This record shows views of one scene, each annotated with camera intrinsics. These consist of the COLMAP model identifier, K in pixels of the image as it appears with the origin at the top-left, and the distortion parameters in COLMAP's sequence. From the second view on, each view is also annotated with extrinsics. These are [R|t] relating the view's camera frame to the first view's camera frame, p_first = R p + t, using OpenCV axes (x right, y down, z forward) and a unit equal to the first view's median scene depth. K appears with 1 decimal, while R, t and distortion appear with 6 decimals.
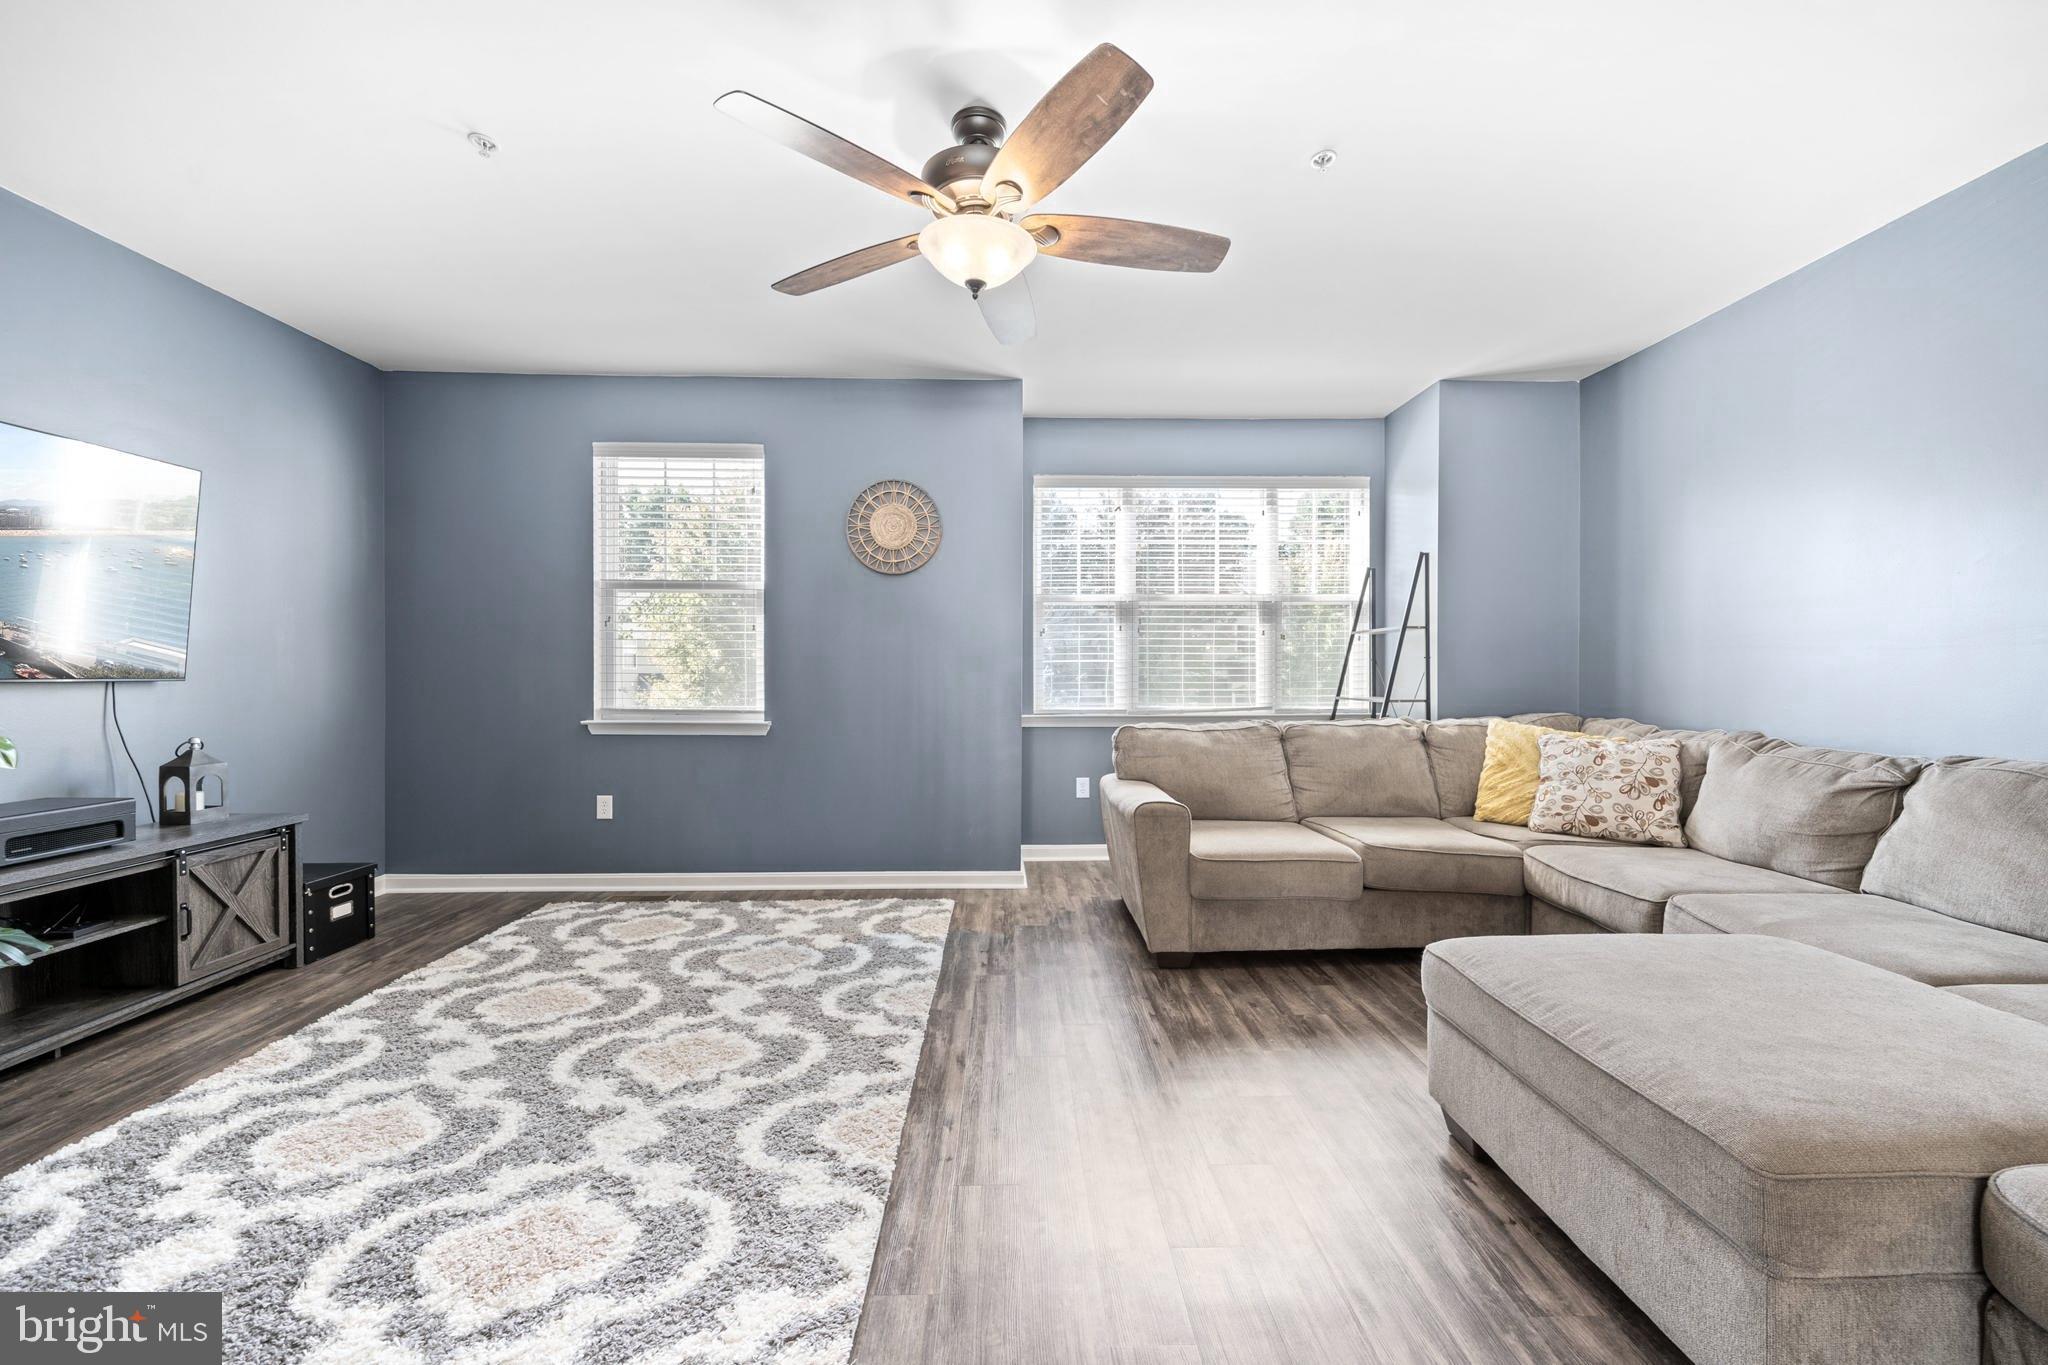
lens RADIAL K [[781.8, 0, 1044.7], [0, 781.8, 687.6], [0, 0, 1]] dist [0.002084, 0.000099]
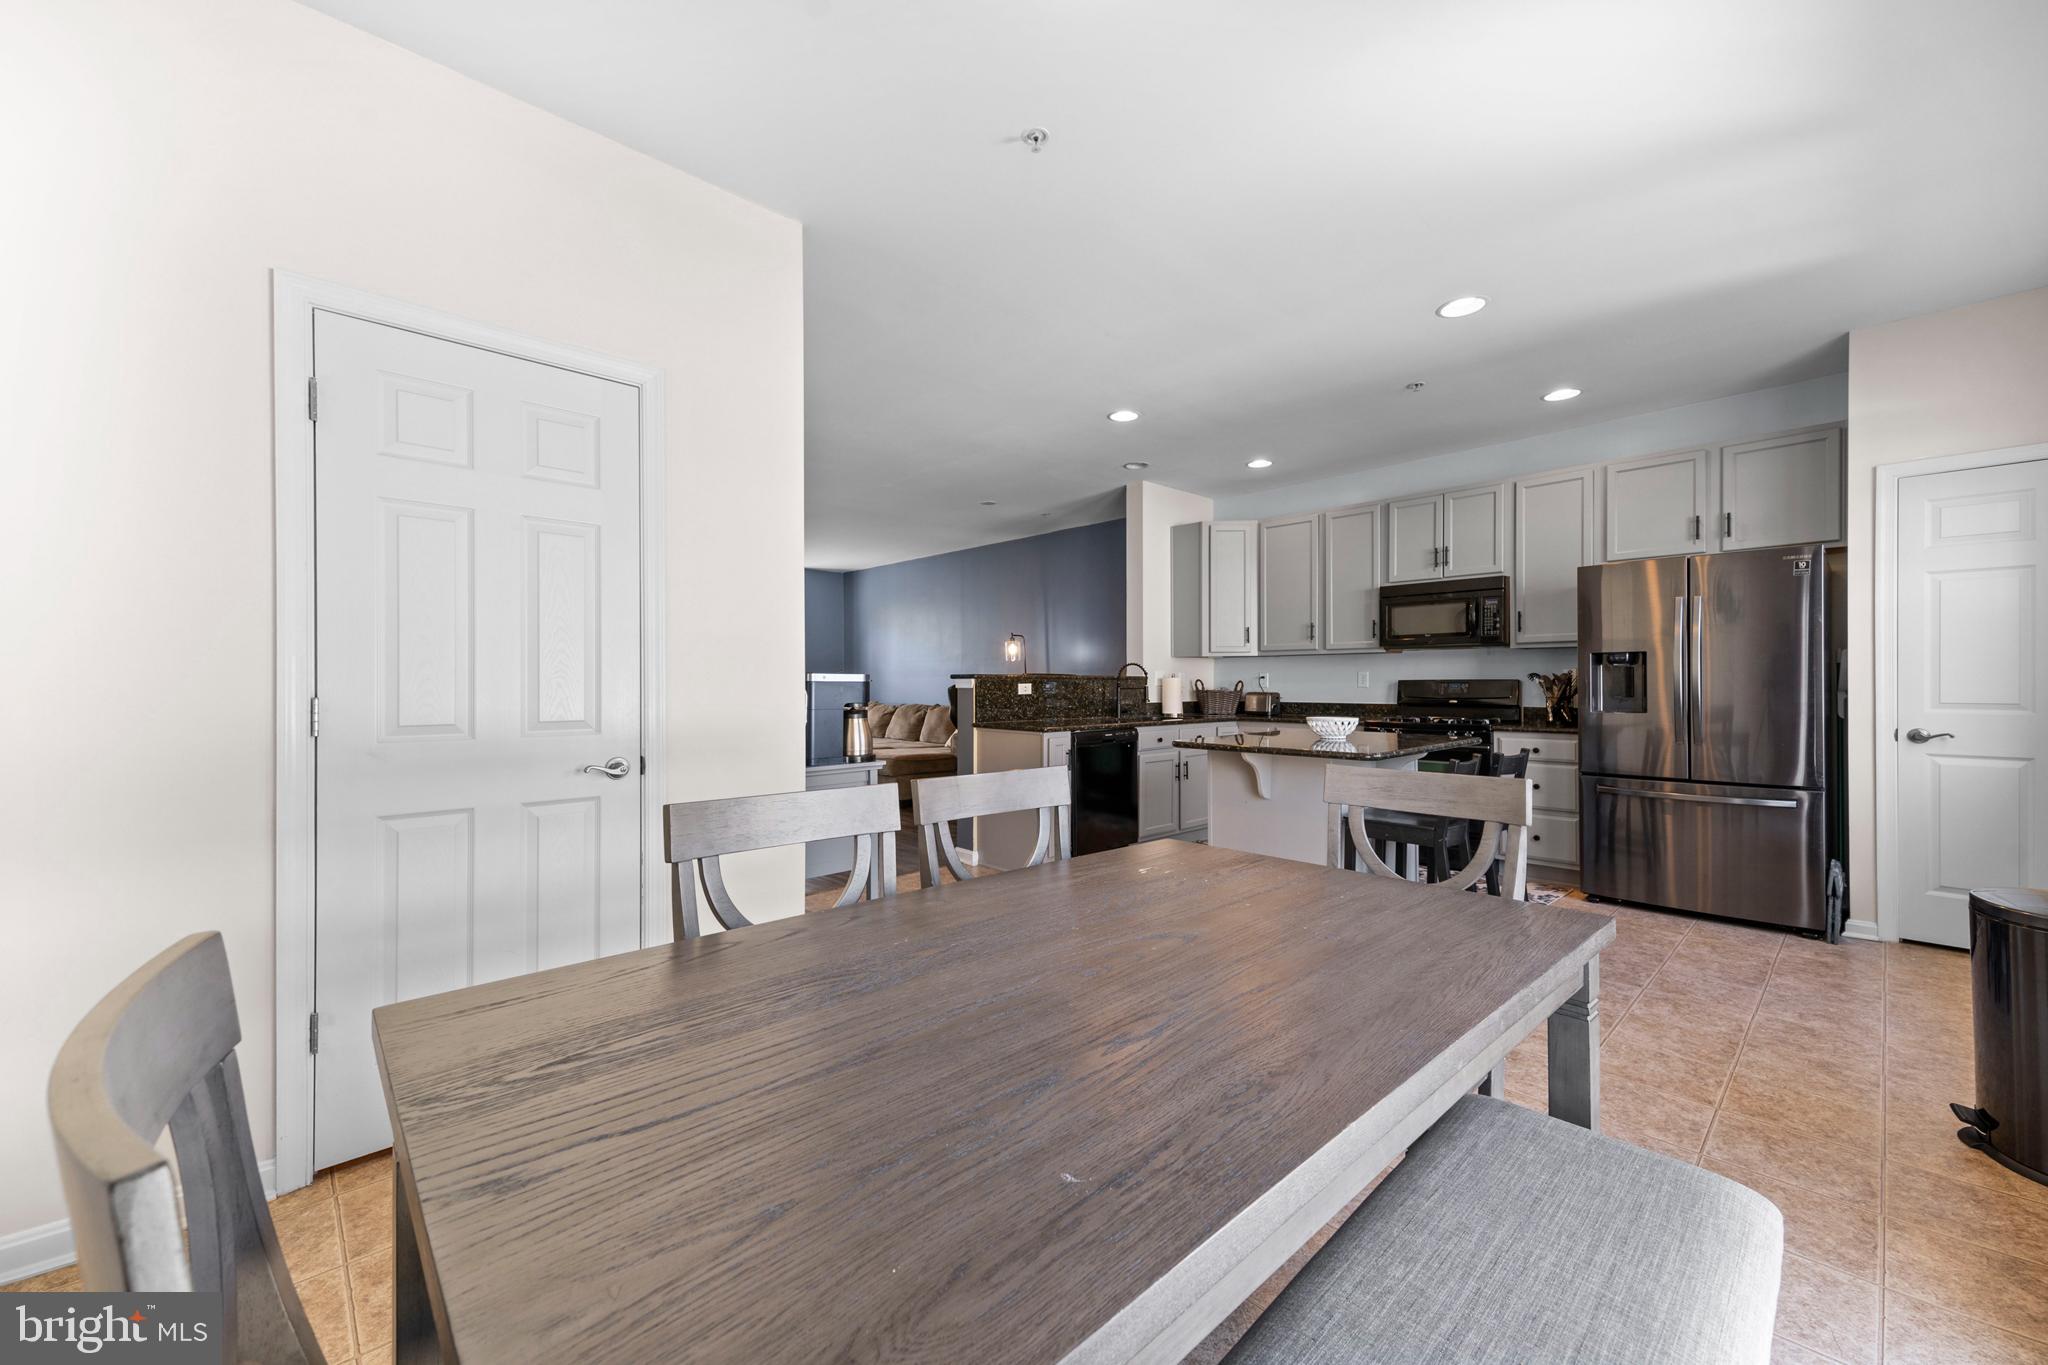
lens RADIAL K [[799.3, 0, 1024.0], [0, 799.3, 682.5], [0, 0, 1]] dist [0.000942, -0.000424]
pose [[0.760616, -0.001220, 0.649201, -0.794977], [0.013860, 0.999801, -0.014360, 0.031150], [-0.649054, 0.019920, 0.760482, -1.900200]]
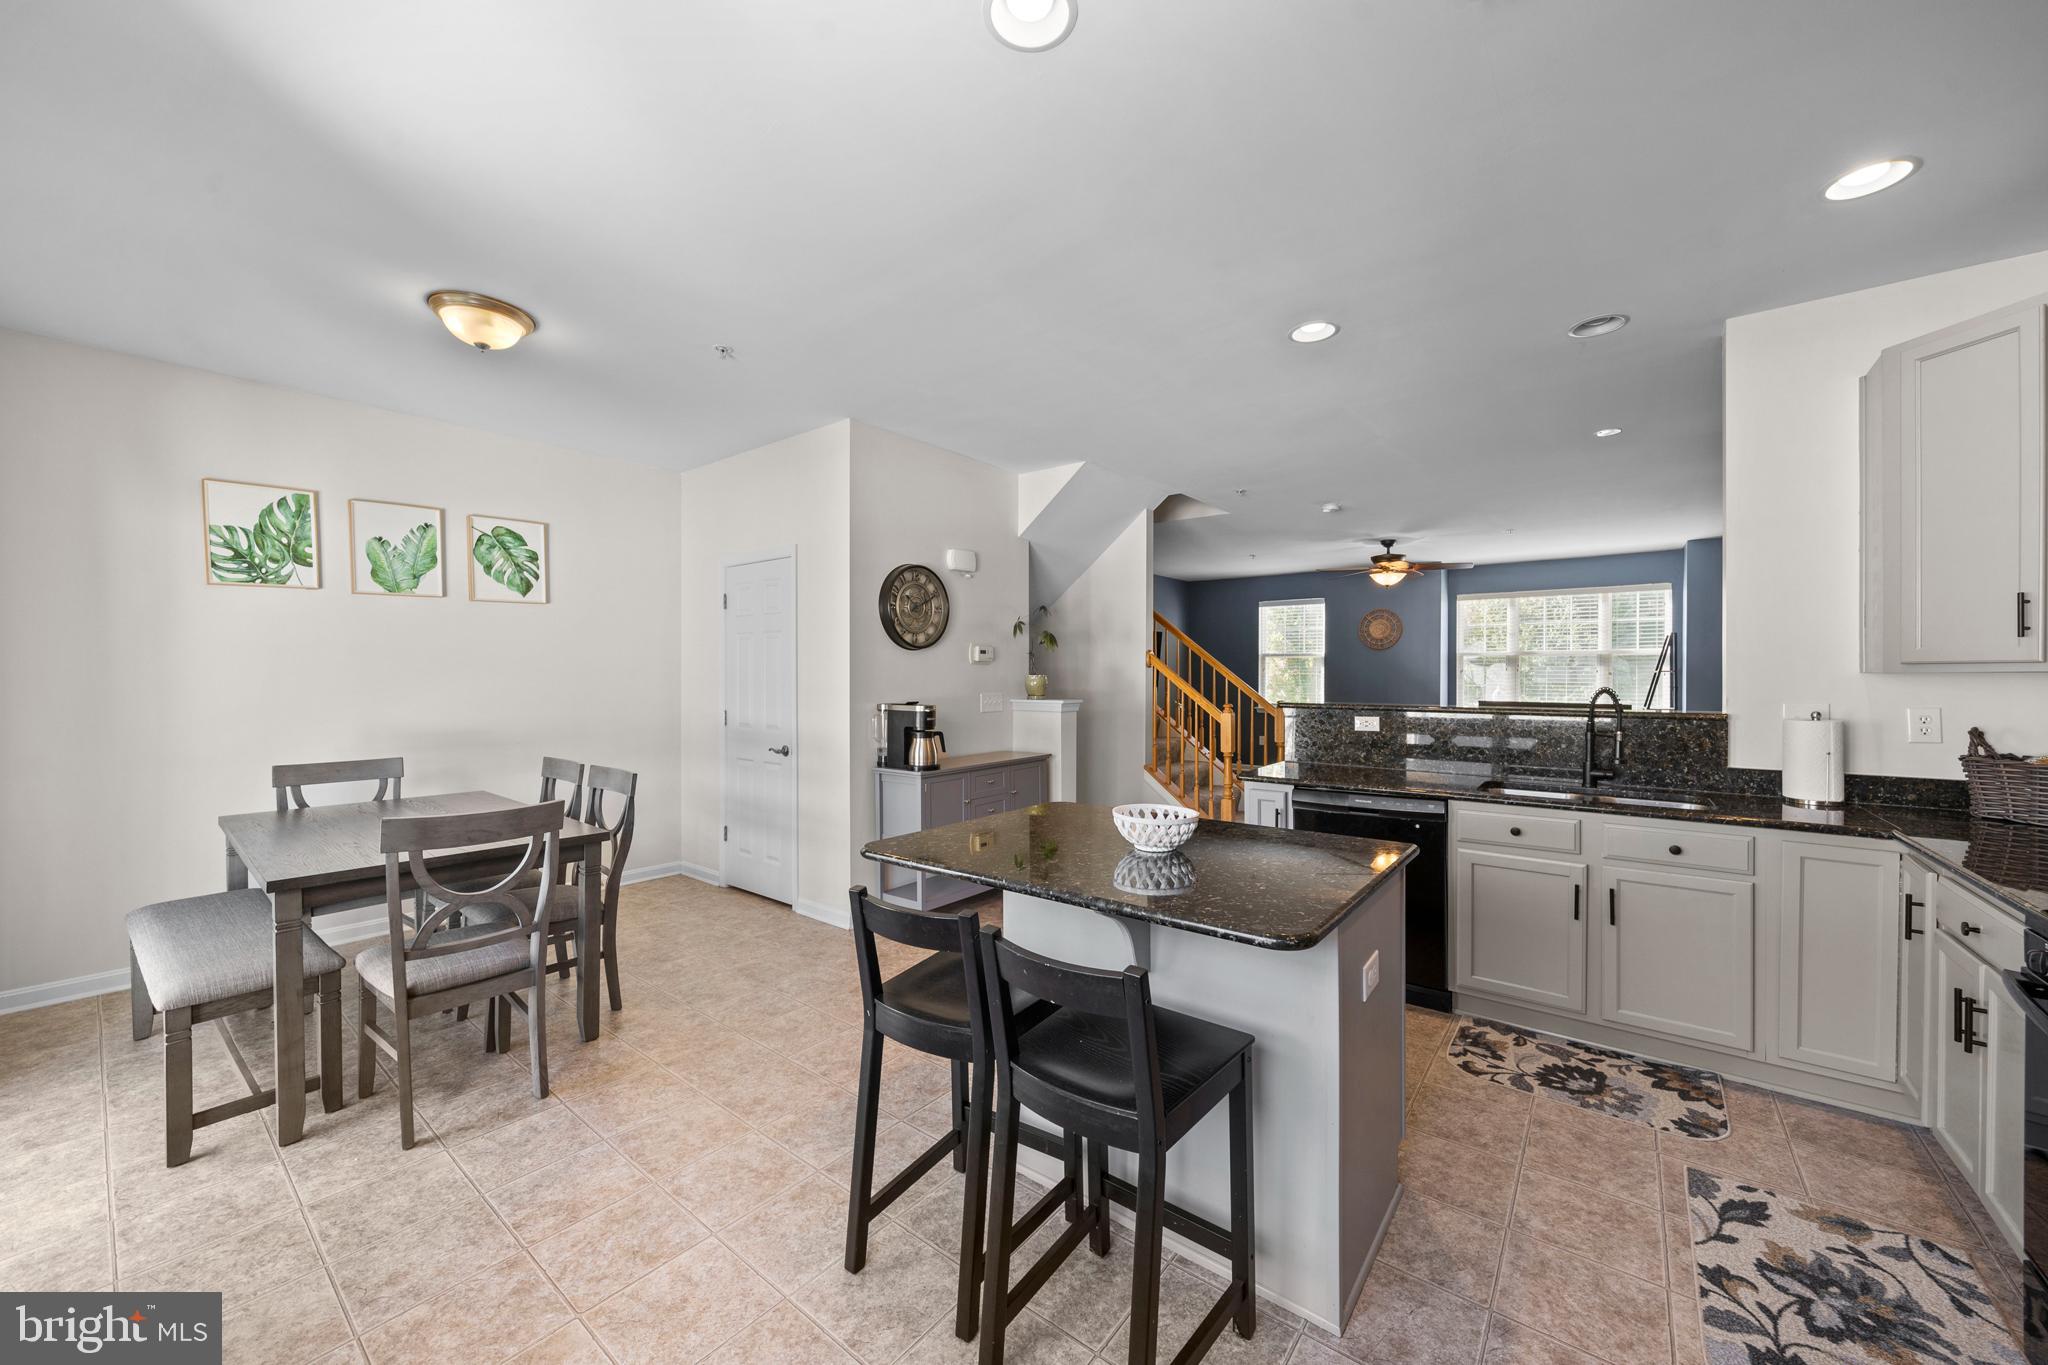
lens RADIAL K [[748.2, 0, 1024.0], [0, 748.2, 682.5], [0, 0, 1]] dist [-0.000206, -0.000090]
pose [[0.754343, 0.004237, -0.656467, 0.628310], [-0.010648, 0.999927, -0.005781, -0.029937], [0.656394, 0.011351, 0.754333, -1.849400]]
